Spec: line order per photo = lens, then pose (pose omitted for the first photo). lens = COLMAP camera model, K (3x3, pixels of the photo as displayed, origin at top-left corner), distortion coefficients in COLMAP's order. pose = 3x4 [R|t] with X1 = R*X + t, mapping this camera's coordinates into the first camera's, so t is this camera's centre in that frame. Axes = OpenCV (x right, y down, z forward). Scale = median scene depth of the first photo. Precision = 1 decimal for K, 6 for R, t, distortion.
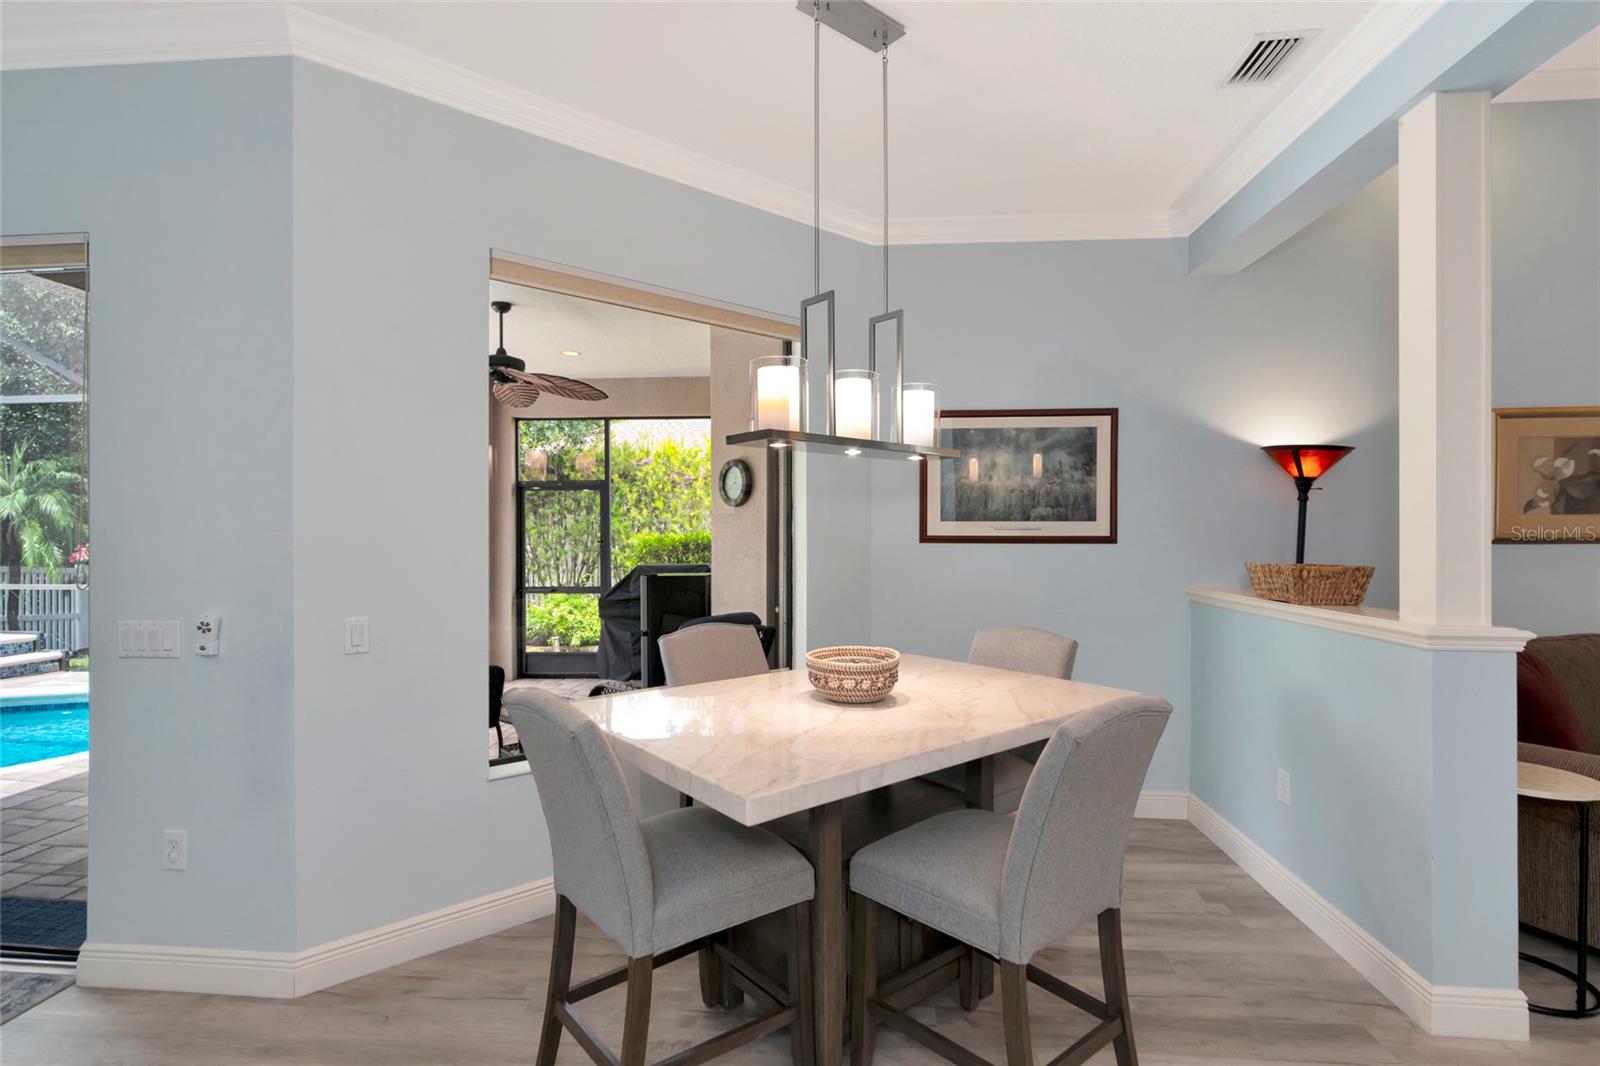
lens RADIAL K [[769.9, 0, 800.0], [0, 769.9, 533.0], [0, 0, 1]] dist [-0.001515, -0.000642]
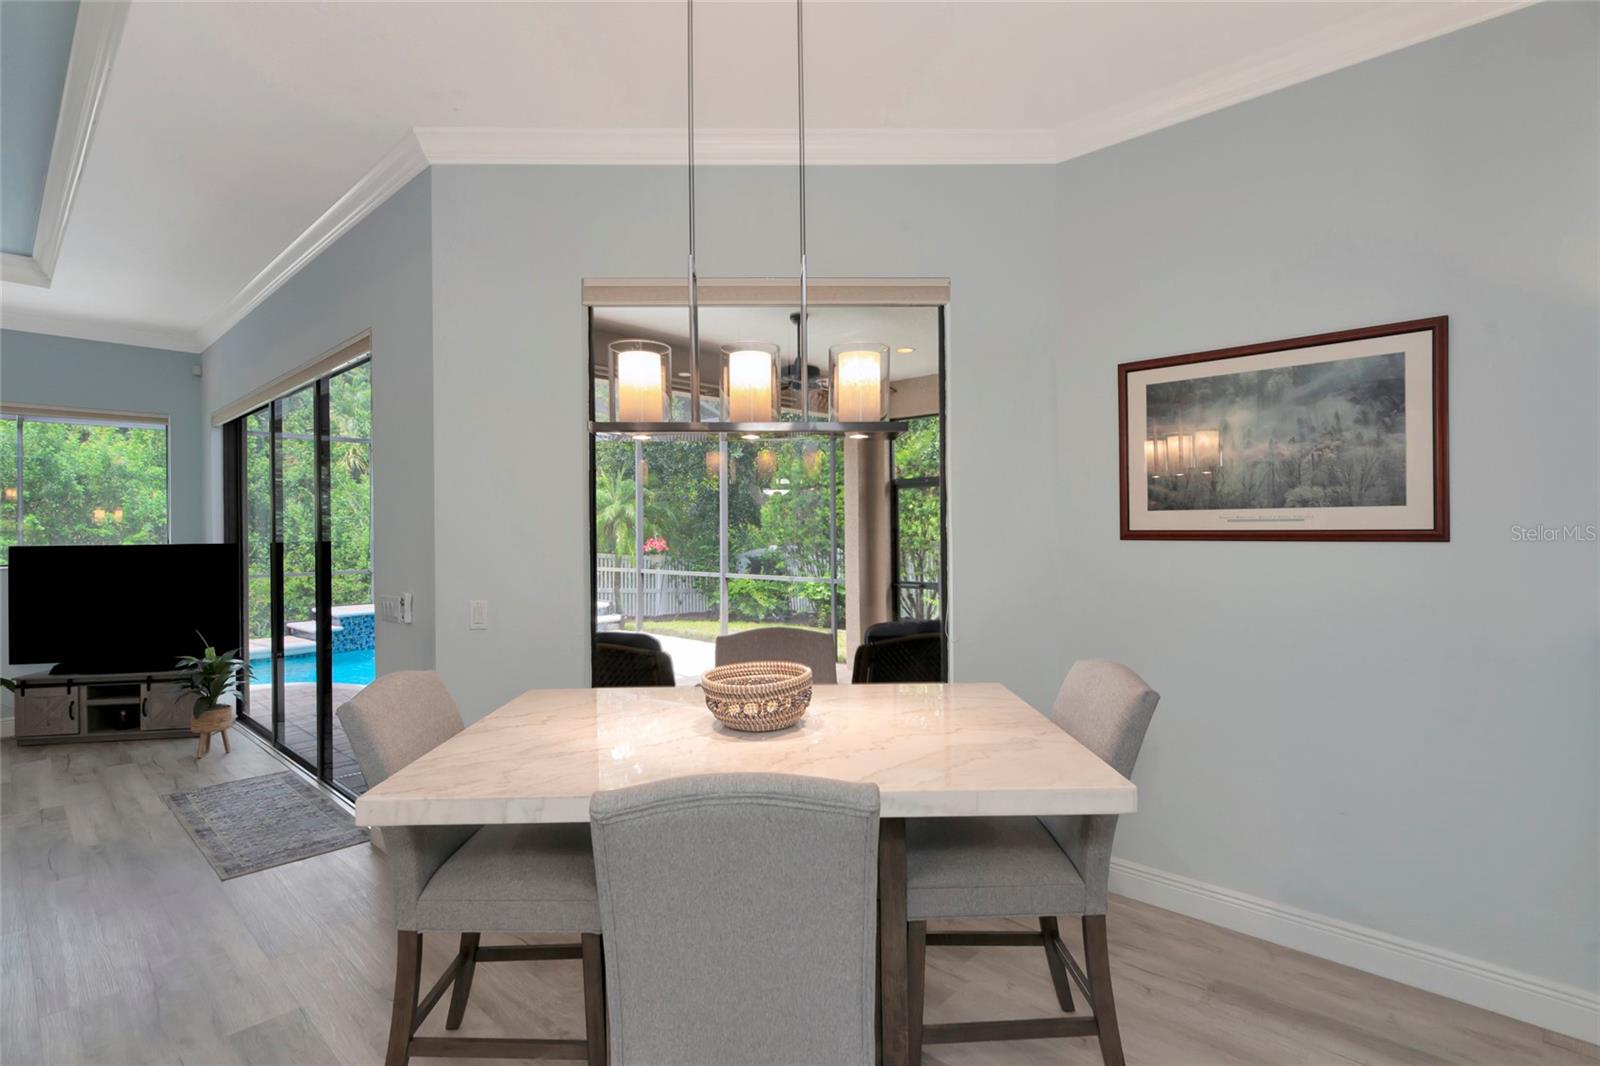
lens RADIAL K [[769.9, 0, 800.0], [0, 769.9, 533.0], [0, 0, 1]] dist [-0.001515, -0.000642]
pose [[0.789066, -0.004795, -0.614290, 0.378760], [0.008958, 0.999953, 0.003701, 0.000334], [0.614244, -0.008423, 0.789072, 0.215074]]
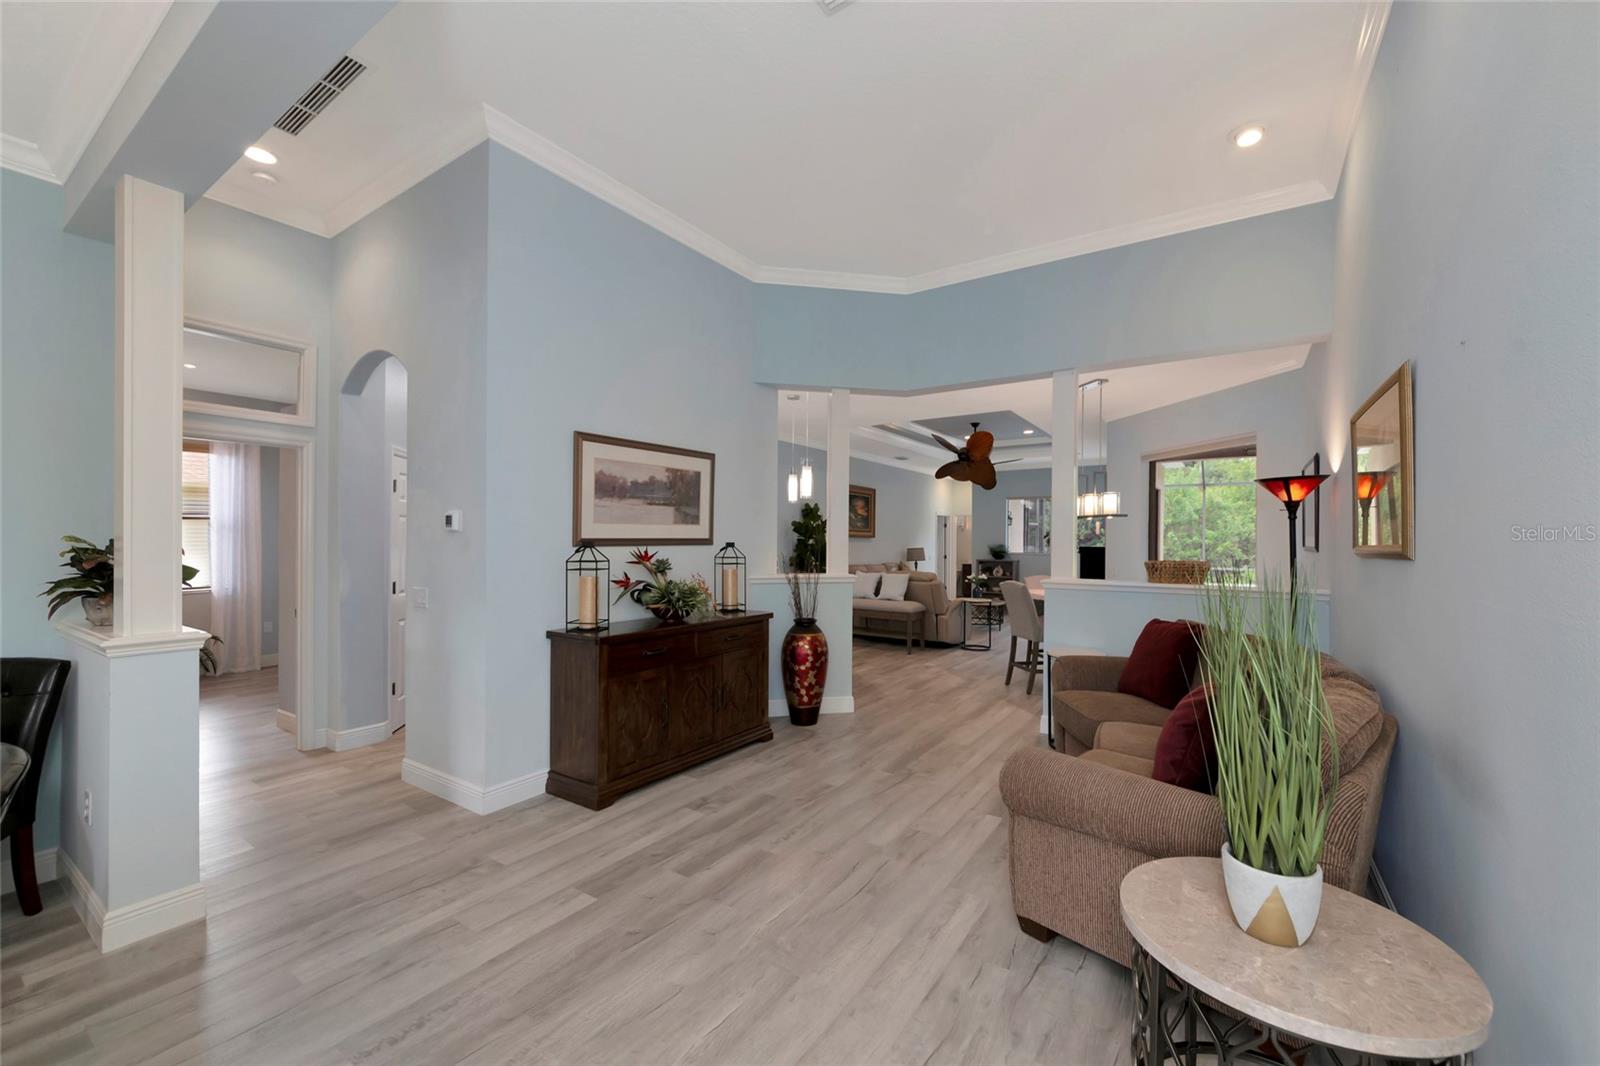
lens RADIAL K [[639.0, 0, 800.5], [0, 639.0, 542.3], [0, 0, 1]] dist [0.001321, 0.000109]
pose [[-0.486407, -0.002651, -0.873729, 1.825507], [-0.009867, 0.999948, 0.002459, 0.000149], [0.873677, 0.009818, -0.486408, 0.753258]]
